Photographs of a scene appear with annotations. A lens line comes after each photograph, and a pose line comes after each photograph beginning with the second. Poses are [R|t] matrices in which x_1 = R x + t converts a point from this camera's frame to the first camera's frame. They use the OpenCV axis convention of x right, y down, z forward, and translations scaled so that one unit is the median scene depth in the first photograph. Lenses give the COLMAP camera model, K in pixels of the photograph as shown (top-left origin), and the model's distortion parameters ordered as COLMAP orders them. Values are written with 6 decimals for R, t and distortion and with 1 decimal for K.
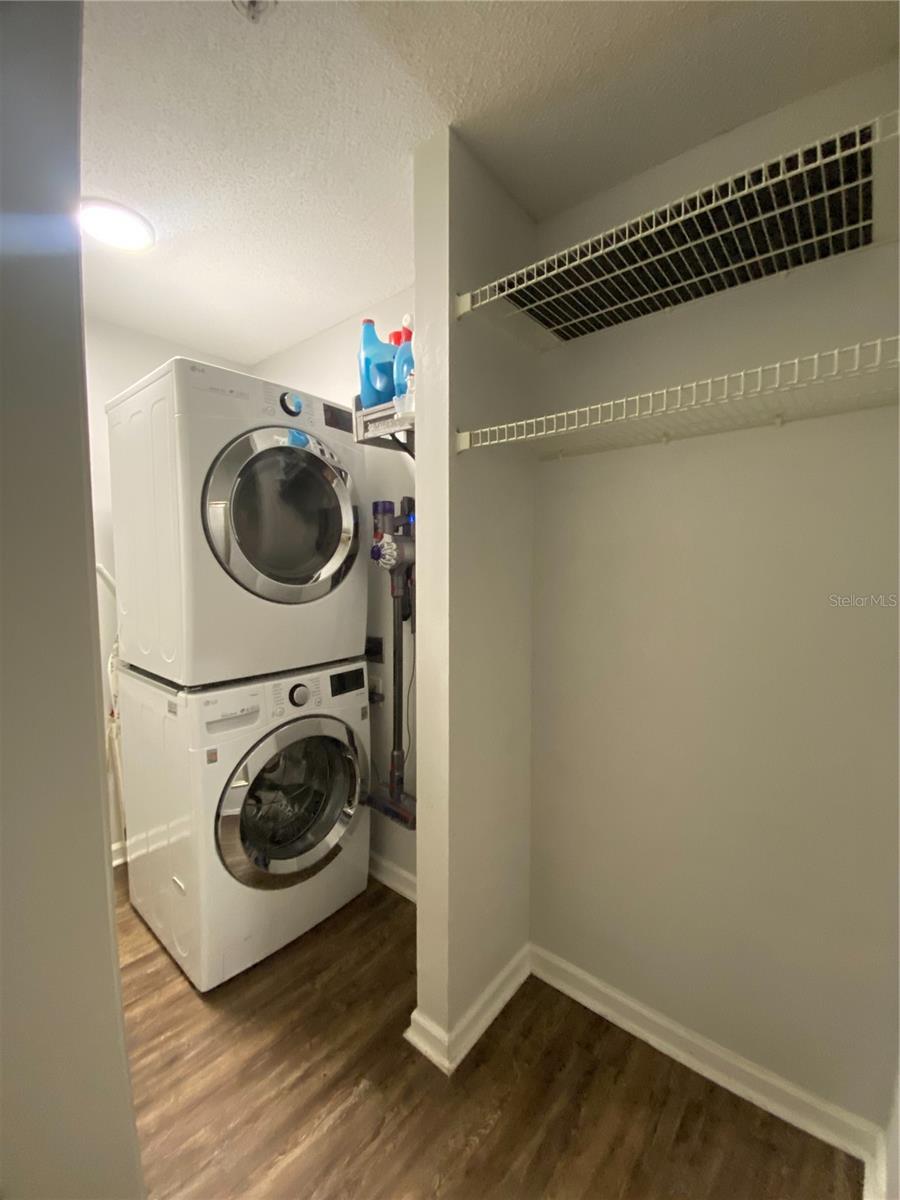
lens RADIAL K [[490.0, 0, 450.0], [0, 490.0, 600.0], [0, 0, 1]] dist [0.016621, -0.019333]
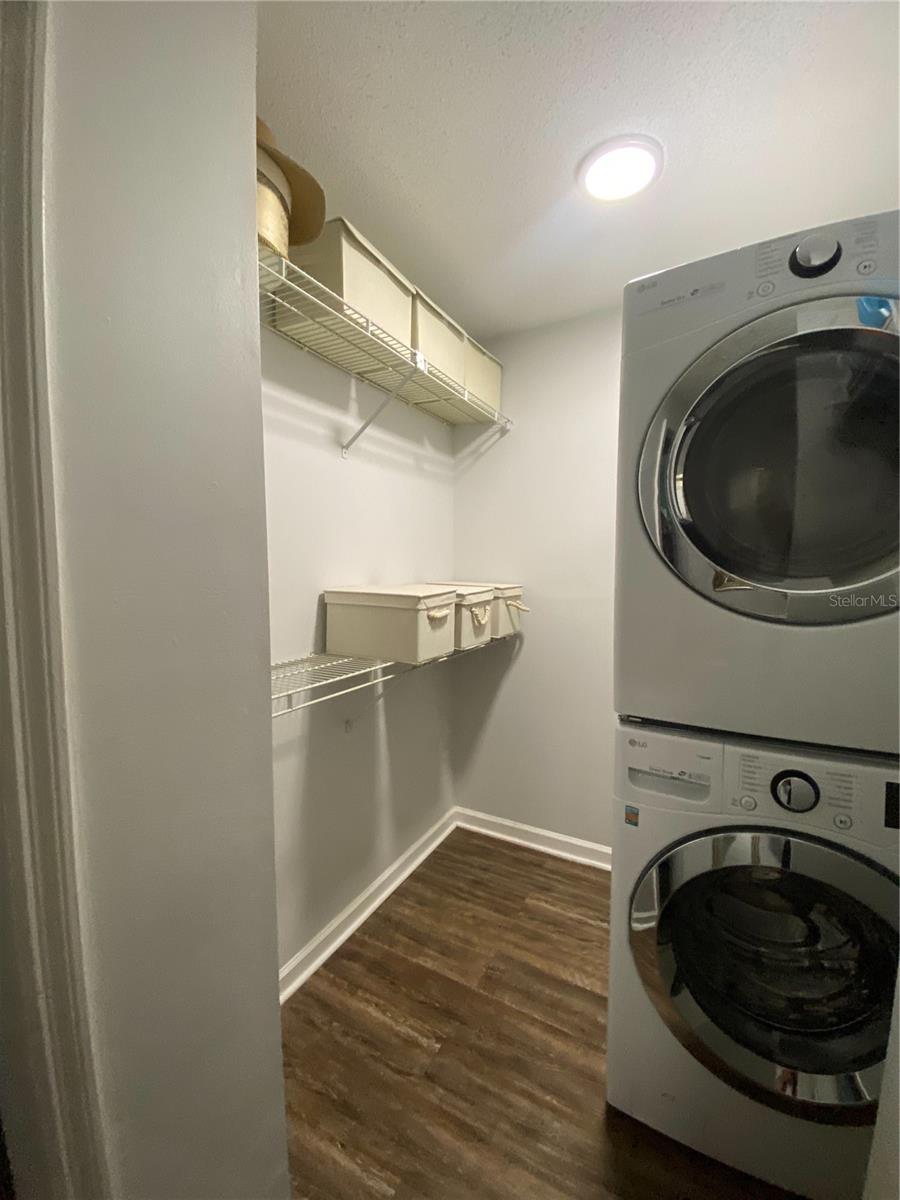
lens RADIAL K [[490.0, 0, 450.0], [0, 490.0, 600.0], [0, 0, 1]] dist [0.016621, -0.019333]
pose [[0.203163, 0.071137, -0.976557, 0.149949], [-0.077436, 0.995401, 0.056400, -0.022619], [0.976078, 0.064163, 0.207737, 0.544716]]
